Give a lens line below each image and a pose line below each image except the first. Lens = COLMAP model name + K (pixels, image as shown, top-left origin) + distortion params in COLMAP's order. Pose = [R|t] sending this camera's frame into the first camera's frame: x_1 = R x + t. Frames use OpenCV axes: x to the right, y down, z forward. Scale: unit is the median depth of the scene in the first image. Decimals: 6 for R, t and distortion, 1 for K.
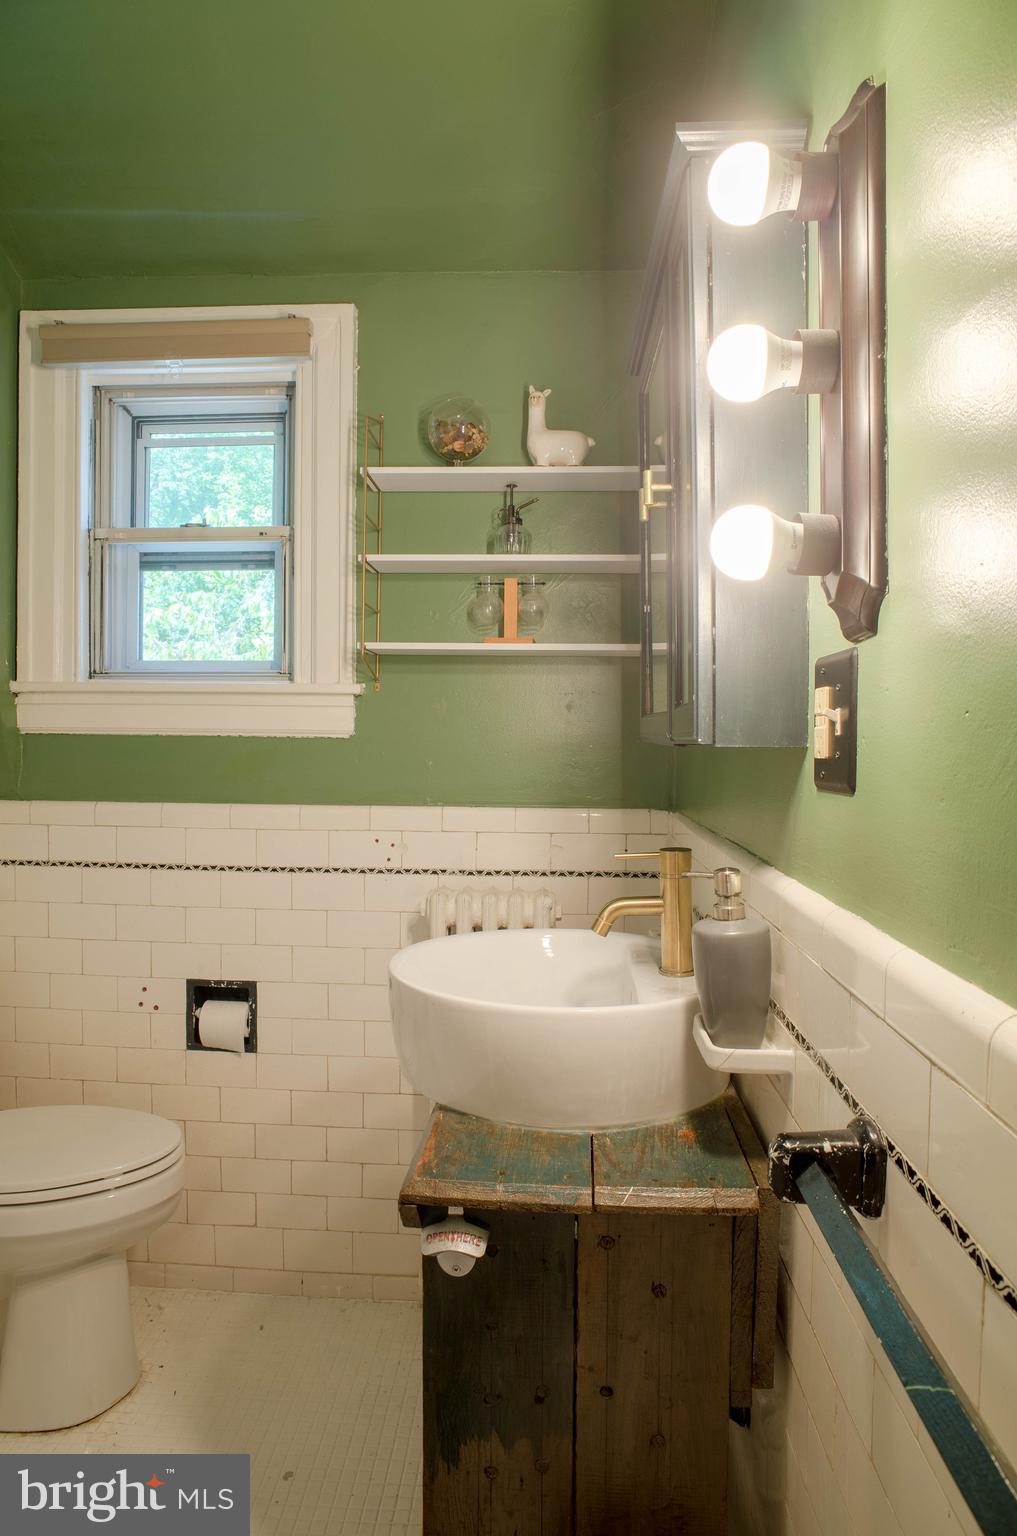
lens RADIAL K [[923.4, 0, 512.4], [0, 923.4, 768.9], [0, 0, 1]] dist [-0.054178, 0.014776]
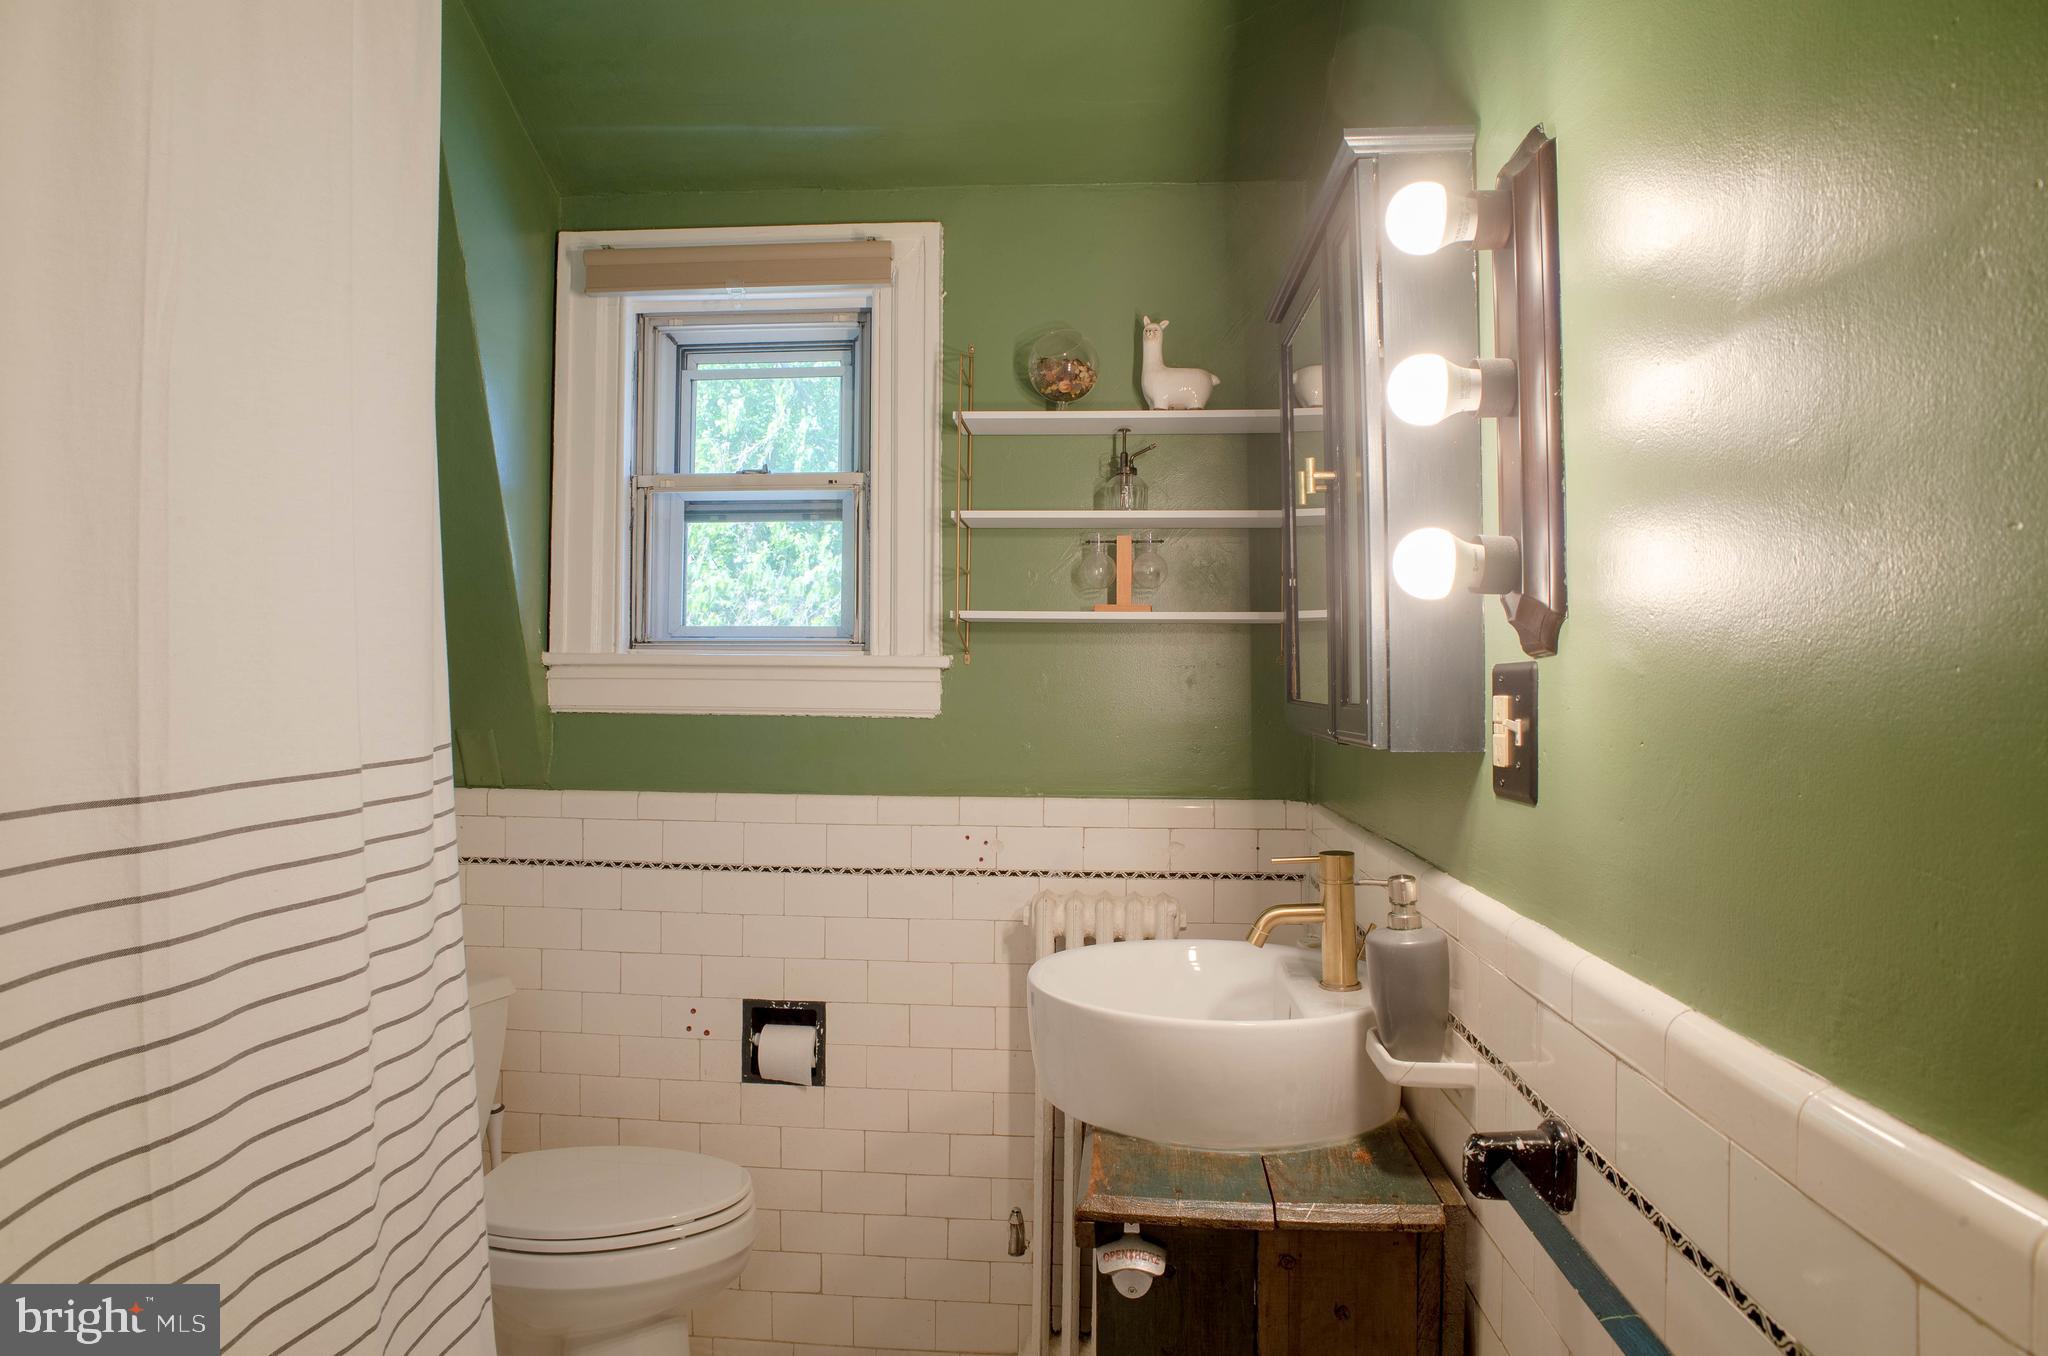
lens RADIAL K [[1231.2, 0, 1015.6], [0, 1231.2, 674.3], [0, 0, 1]] dist [-0.054178, 0.014776]
pose [[0.999568, -0.003541, -0.029187, -0.075028], [0.002271, 0.999054, -0.043421, -0.027026], [0.029313, 0.043336, 0.998630, -0.170378]]
